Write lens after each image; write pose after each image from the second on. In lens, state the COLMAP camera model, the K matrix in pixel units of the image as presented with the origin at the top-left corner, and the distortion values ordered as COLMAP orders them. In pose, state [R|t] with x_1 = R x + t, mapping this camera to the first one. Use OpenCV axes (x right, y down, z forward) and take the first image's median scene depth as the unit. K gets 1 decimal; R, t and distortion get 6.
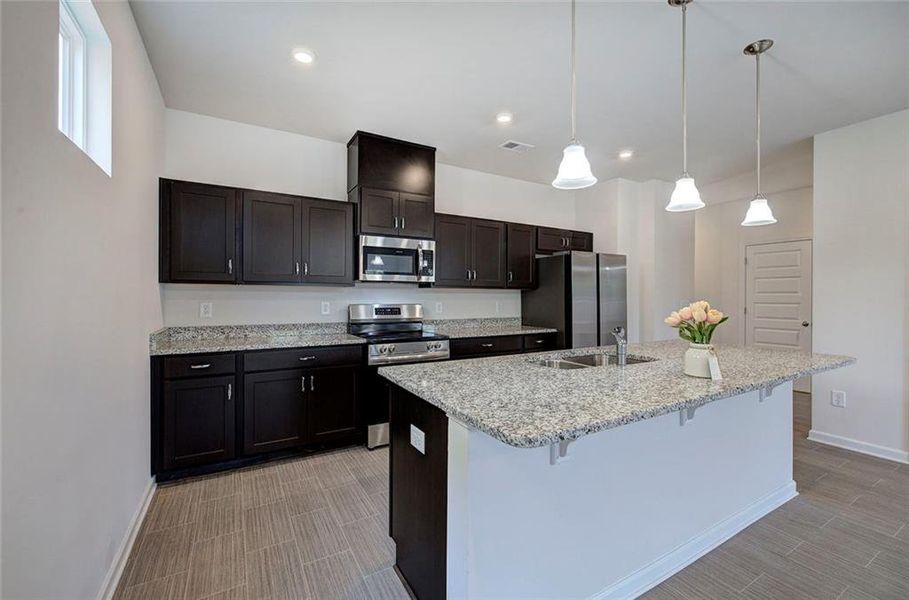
lens RADIAL K [[383.9, 0, 455.9], [0, 383.9, 307.1], [0, 0, 1]] dist [-0.000431, 0.001130]
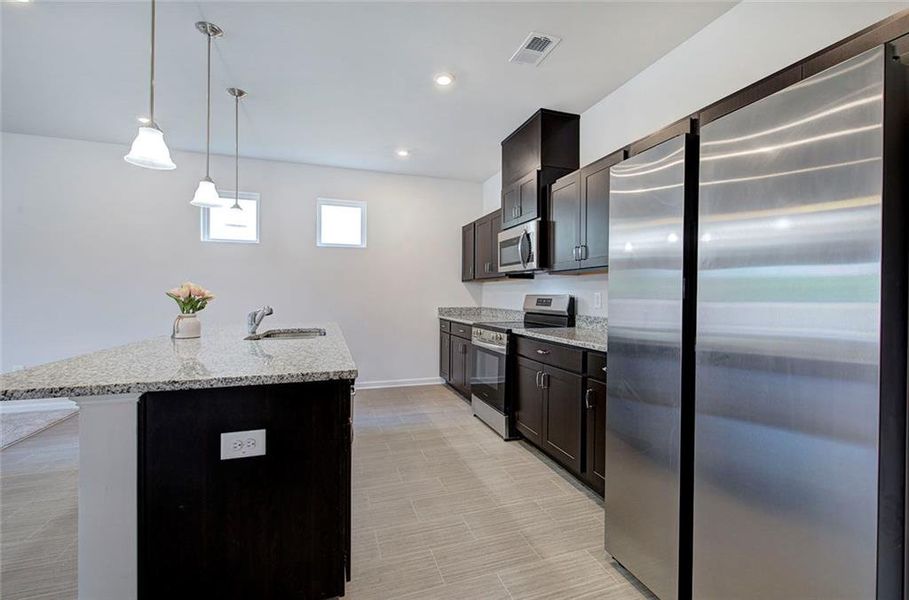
lens RADIAL K [[383.9, 0, 458.3], [0, 383.9, 296.9], [0, 0, 1]] dist [-0.000431, 0.001130]
pose [[-0.185228, -0.007794, -0.982665, 0.795800], [-0.048068, 0.998843, 0.001138, 0.007609], [0.981519, 0.047446, -0.185388, 0.968070]]
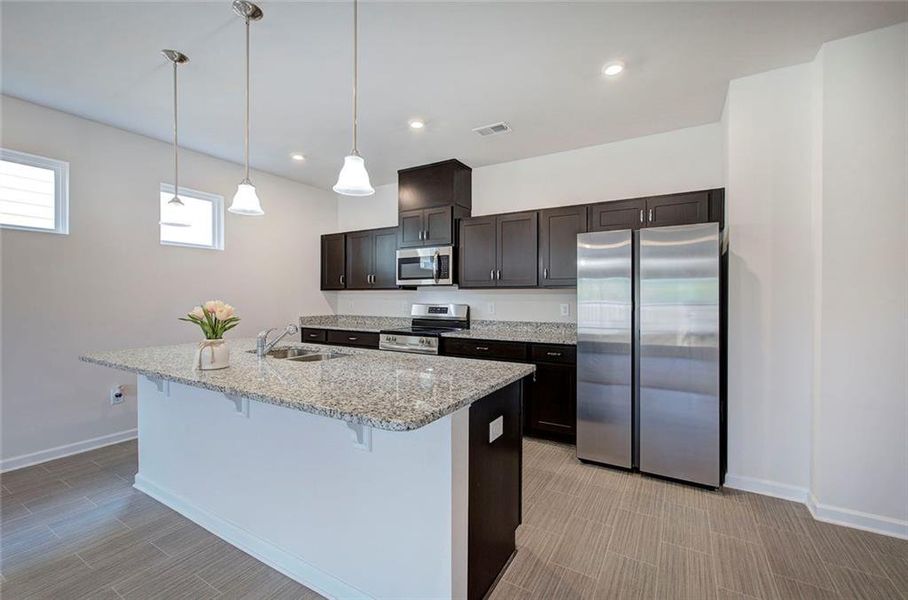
lens RADIAL K [[383.5, 0, 455.4], [0, 383.5, 298.4], [0, 0, 1]] dist [-0.000431, 0.001130]
pose [[0.492483, -0.008079, -0.870284, 0.868474], [-0.032096, 0.999108, -0.027438, 0.005789], [0.869730, 0.041446, 0.491785, 0.469938]]
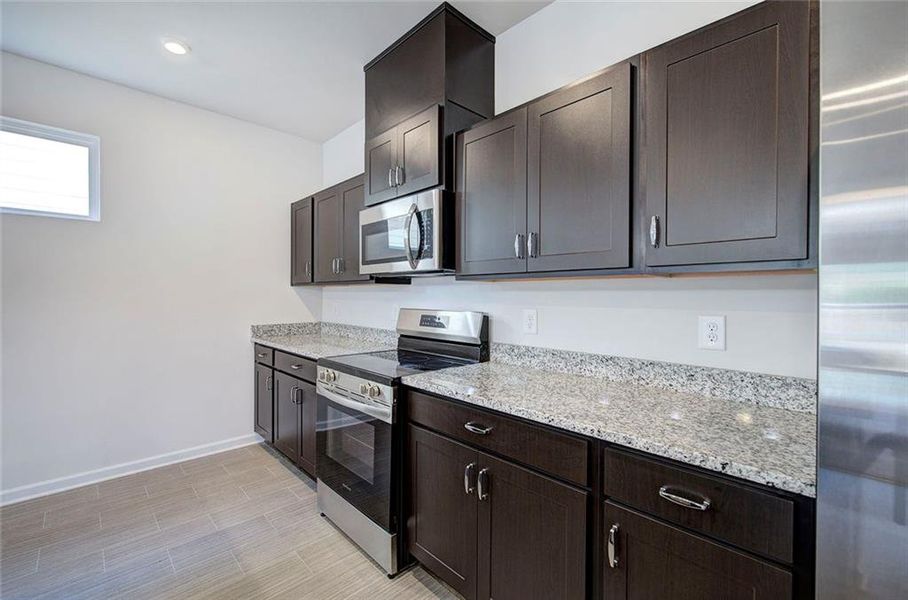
lens RADIAL K [[383.5, 0, 456.6], [0, 383.5, 298.5], [0, 0, 1]] dist [-0.000431, 0.001130]
pose [[0.252836, -0.002128, -0.967507, 0.435856], [-0.040505, 0.999098, -0.012783, -0.018662], [0.966661, 0.042420, 0.252522, 0.876894]]
